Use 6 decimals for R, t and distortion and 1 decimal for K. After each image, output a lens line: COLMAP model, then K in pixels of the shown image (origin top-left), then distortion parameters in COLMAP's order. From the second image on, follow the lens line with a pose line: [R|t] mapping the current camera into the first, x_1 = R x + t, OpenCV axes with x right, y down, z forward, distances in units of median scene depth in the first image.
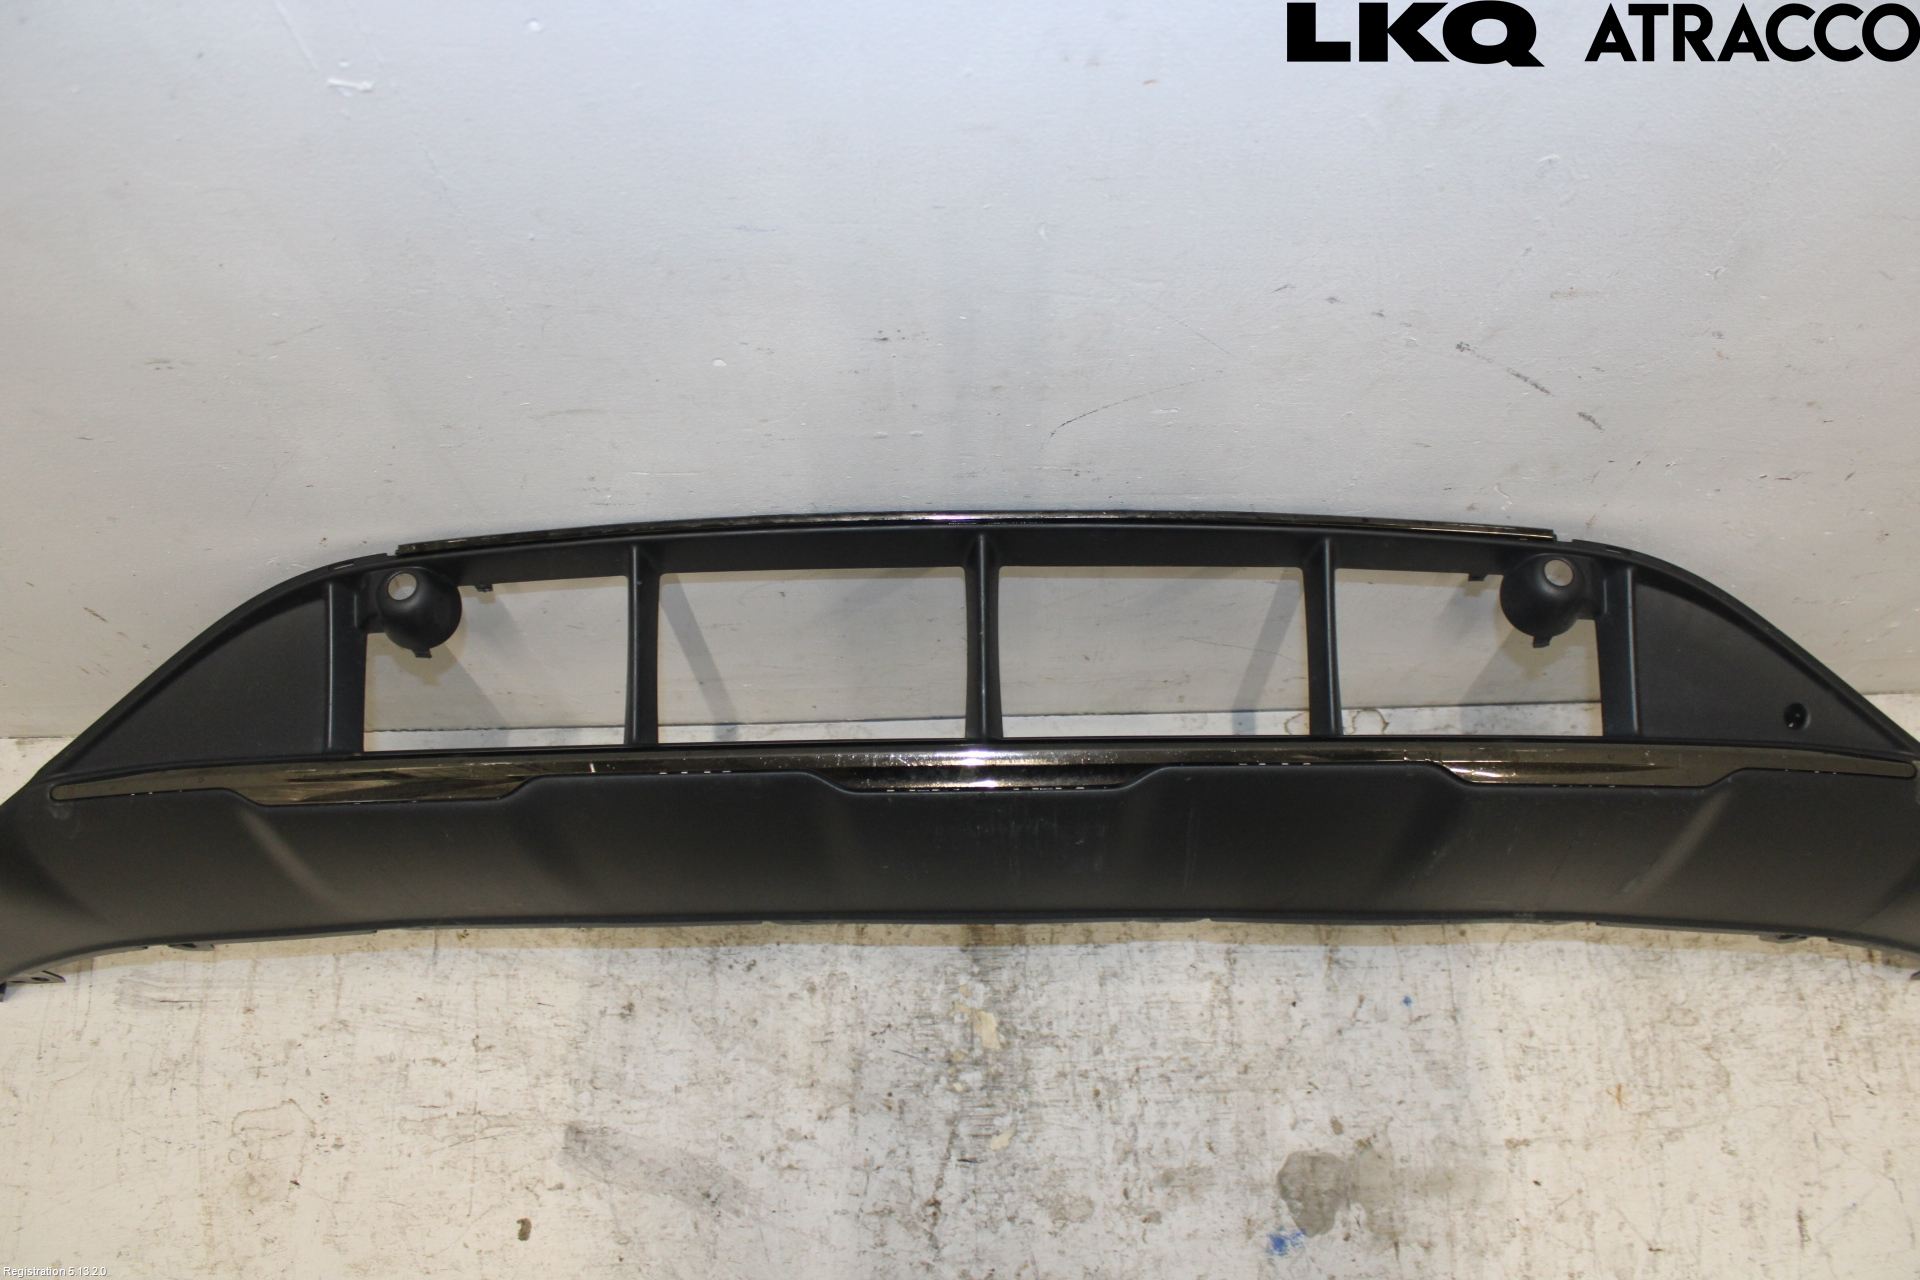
lens RADIAL K [[1589.8, 0, 960.8], [0, 1589.8, 633.7], [0, 0, 1]] dist [-0.122339, 0.102139]
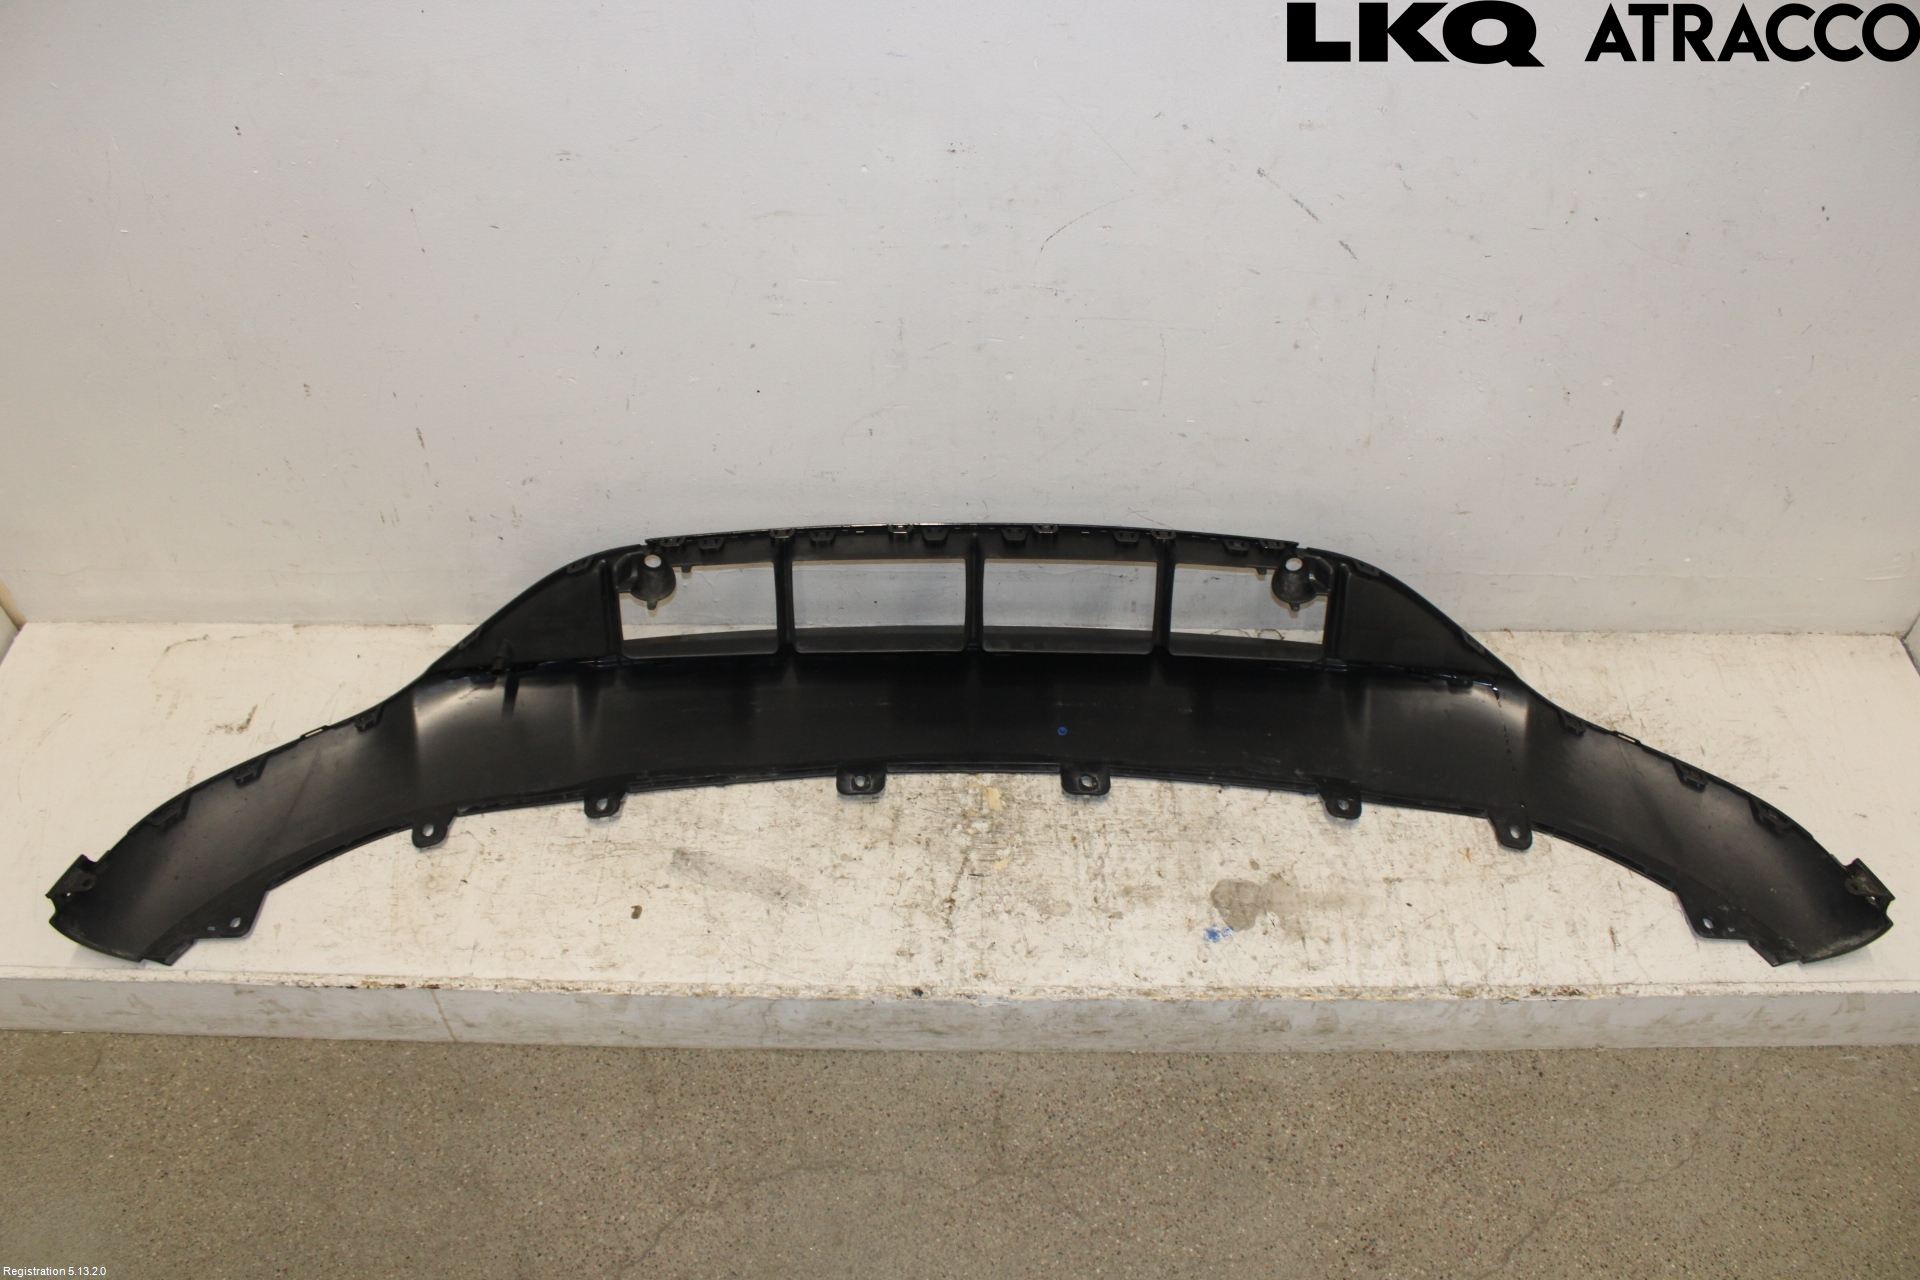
lens RADIAL K [[1589.8, 0, 956.4], [0, 1589.8, 640.8], [0, 0, 1]] dist [-0.122339, 0.102139]
pose [[0.999503, 0.029522, -0.011032, -0.003480], [-0.031454, 0.912558, -0.407736, 0.701835], [-0.001970, 0.407880, 0.913033, -0.304399]]
